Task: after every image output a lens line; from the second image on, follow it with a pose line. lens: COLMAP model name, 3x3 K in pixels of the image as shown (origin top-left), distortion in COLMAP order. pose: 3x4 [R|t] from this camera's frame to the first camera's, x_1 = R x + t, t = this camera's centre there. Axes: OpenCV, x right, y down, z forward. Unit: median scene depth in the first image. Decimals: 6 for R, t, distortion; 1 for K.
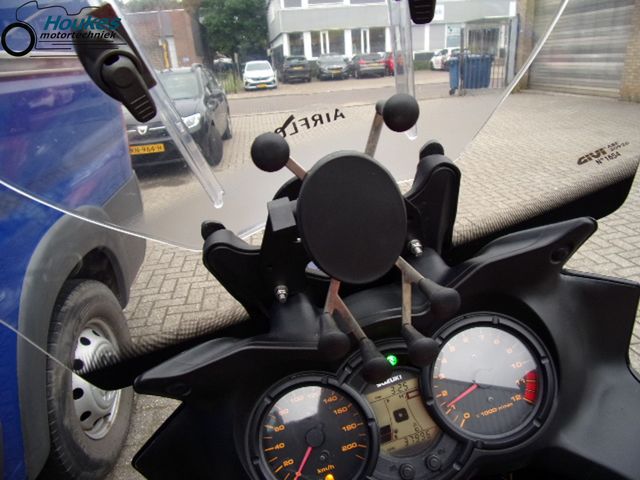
lens RADIAL K [[449.9, 0, 317.5], [0, 449.9, 241.2], [0, 0, 1]] dist [-0.069196, 0.033753]
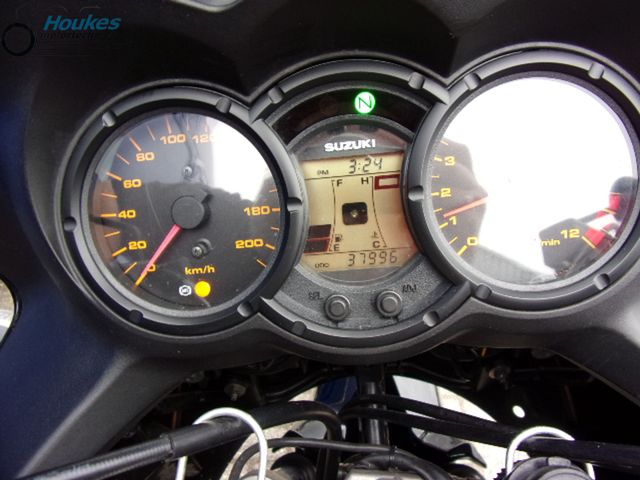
lens RADIAL K [[449.9, 0, 322.0], [0, 449.9, 237.5], [0, 0, 1]] dist [-0.069196, 0.033753]
pose [[0.969703, 0.234633, 0.067997, 0.120177], [-0.244060, 0.918499, 0.311117, 0.261527], [0.010543, -0.318286, 0.947936, 0.476965]]
